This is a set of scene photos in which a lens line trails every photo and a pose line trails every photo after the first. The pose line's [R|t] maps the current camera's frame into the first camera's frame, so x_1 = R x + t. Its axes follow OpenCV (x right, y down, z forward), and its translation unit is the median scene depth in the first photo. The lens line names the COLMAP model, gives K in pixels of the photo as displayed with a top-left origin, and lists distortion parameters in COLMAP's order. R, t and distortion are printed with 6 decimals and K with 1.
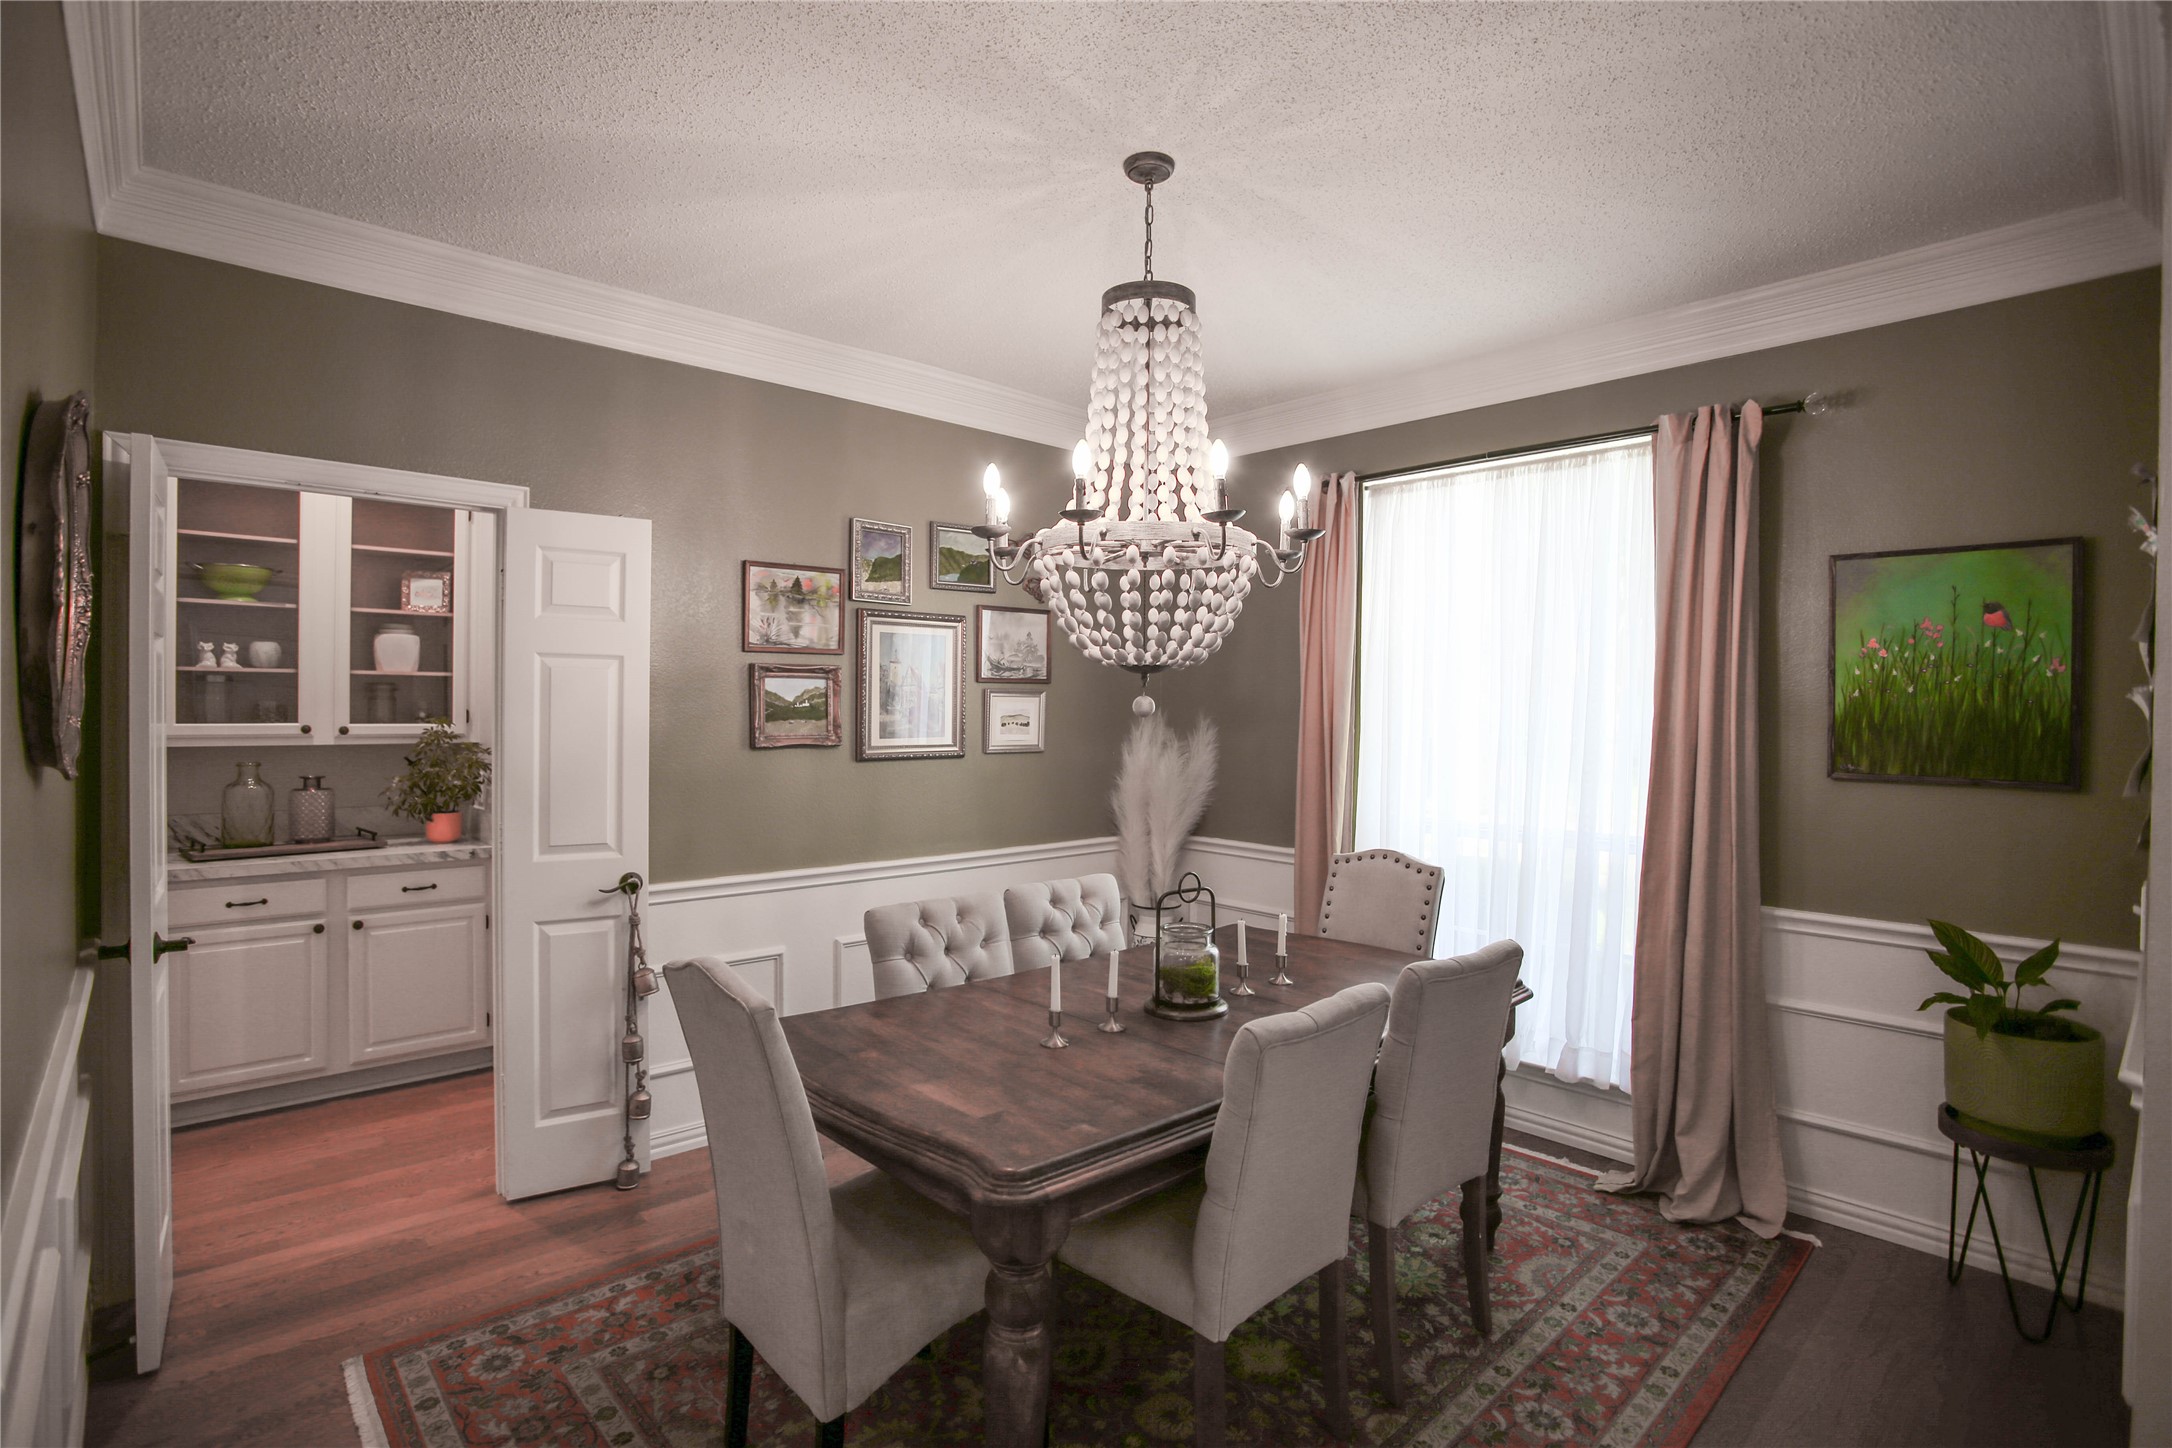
lens RADIAL K [[1053.0, 0, 1075.2], [0, 1053.0, 716.7], [0, 0, 1]] dist [-0.072148, 0.028761]
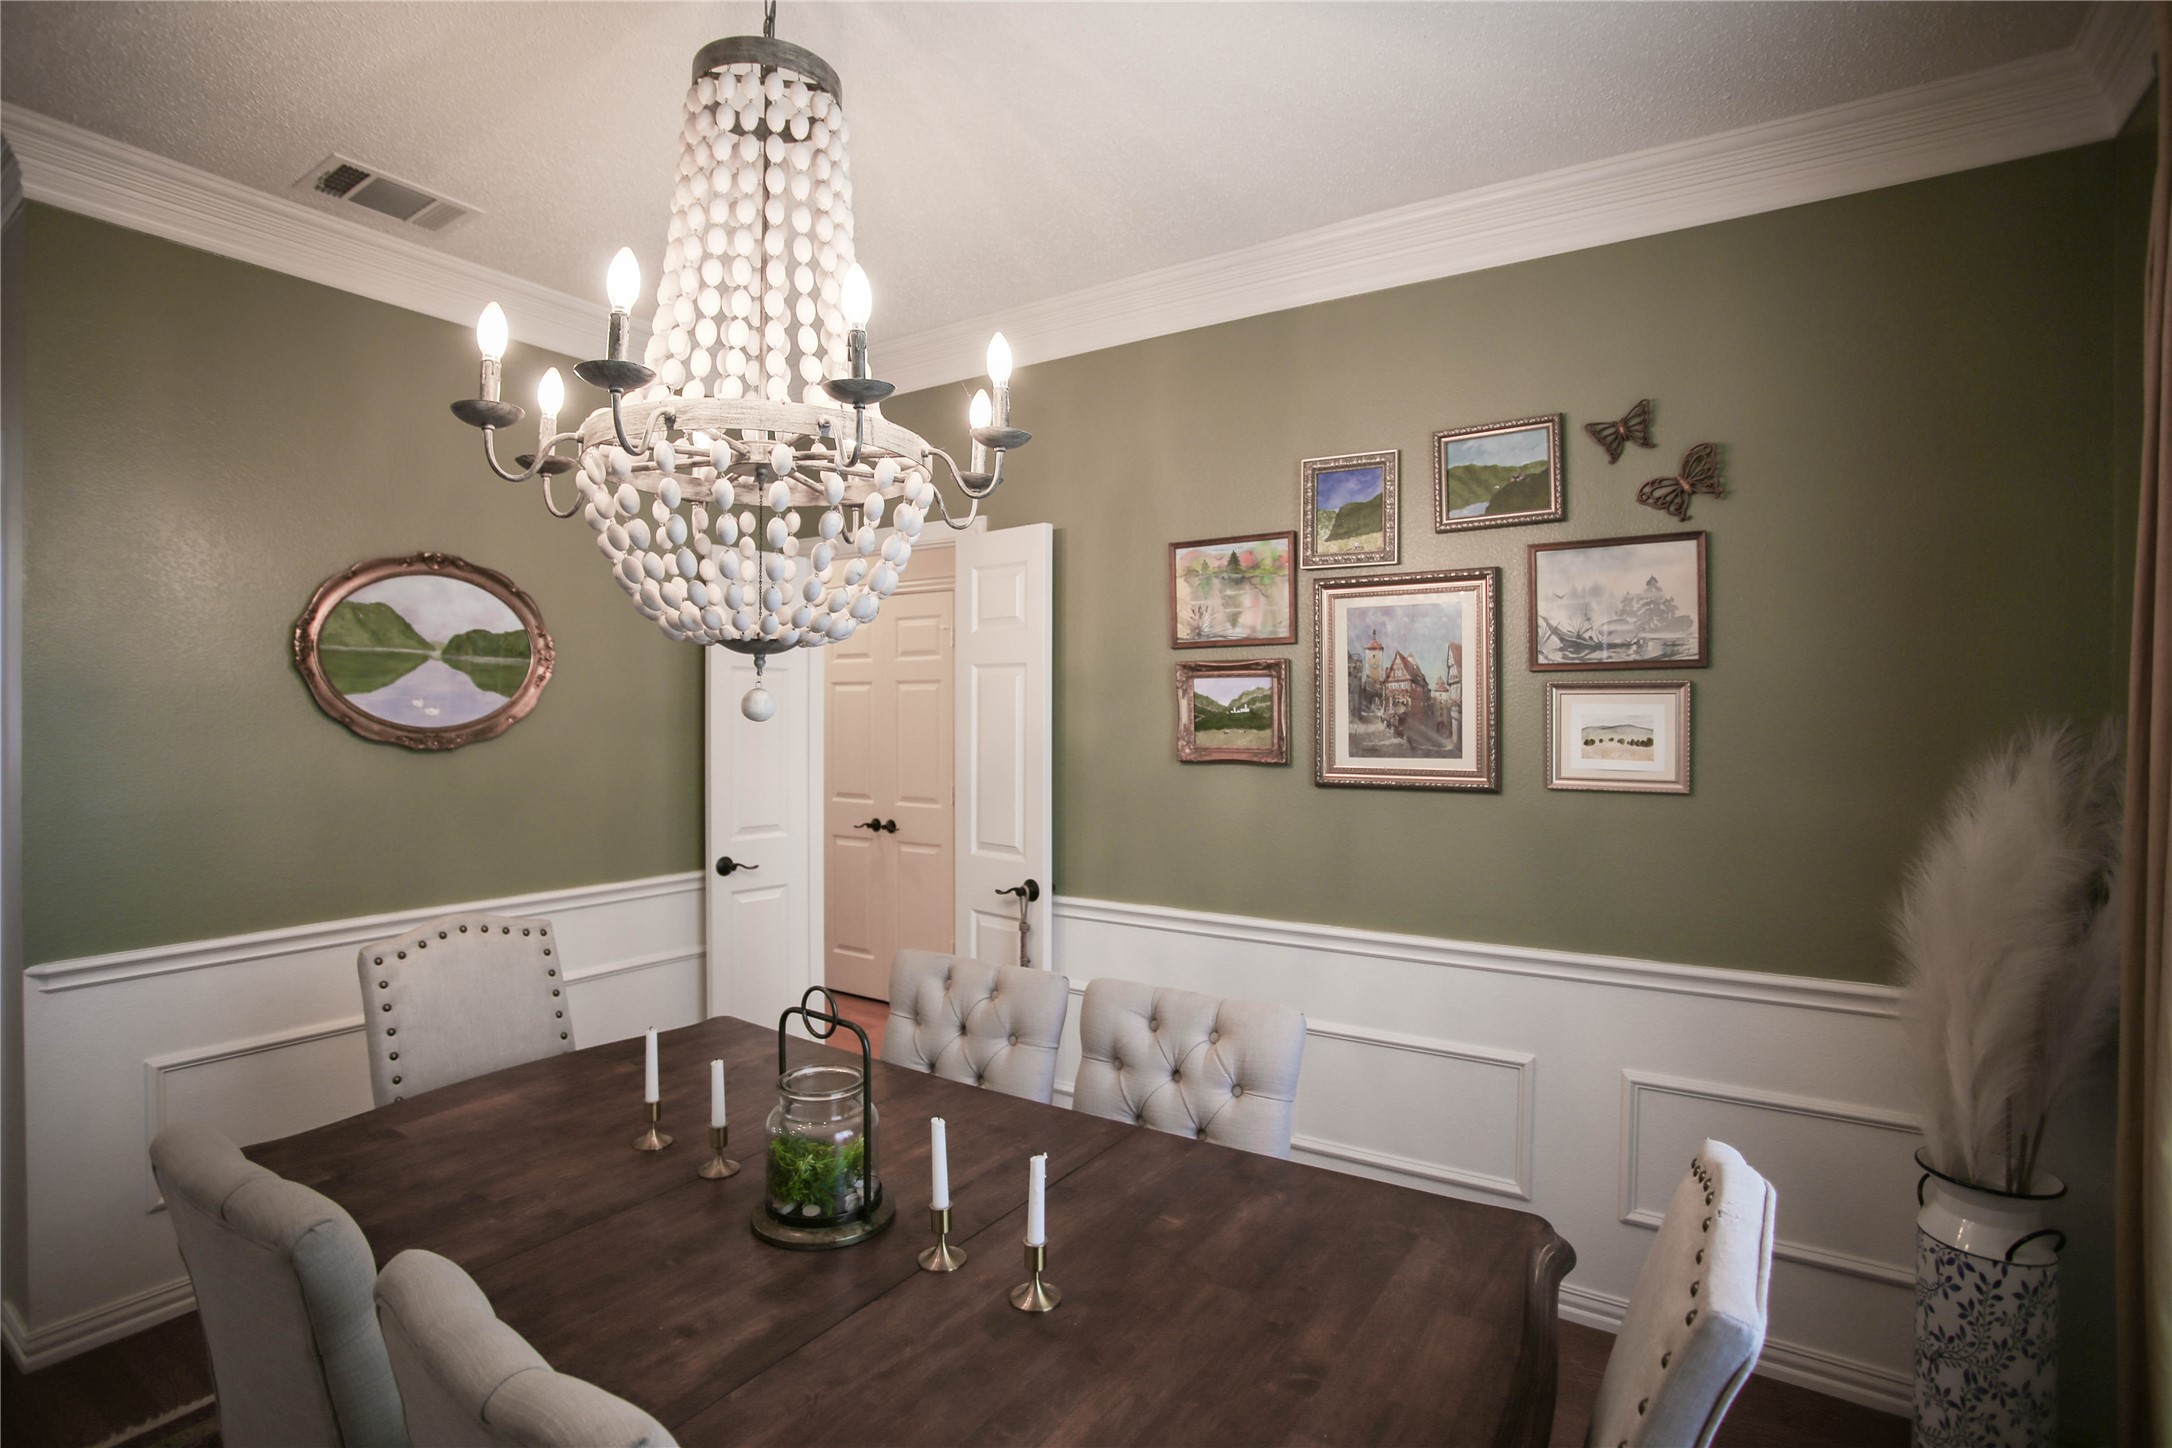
lens RADIAL K [[1053.0, 0, 1075.2], [0, 1053.0, 716.7], [0, 0, 1]] dist [-0.072148, 0.028761]
pose [[0.255779, -0.009560, -0.966688, 0.473799], [-0.015226, 0.999787, -0.013916, 0.006492], [0.966615, 0.018278, 0.255579, 0.664864]]
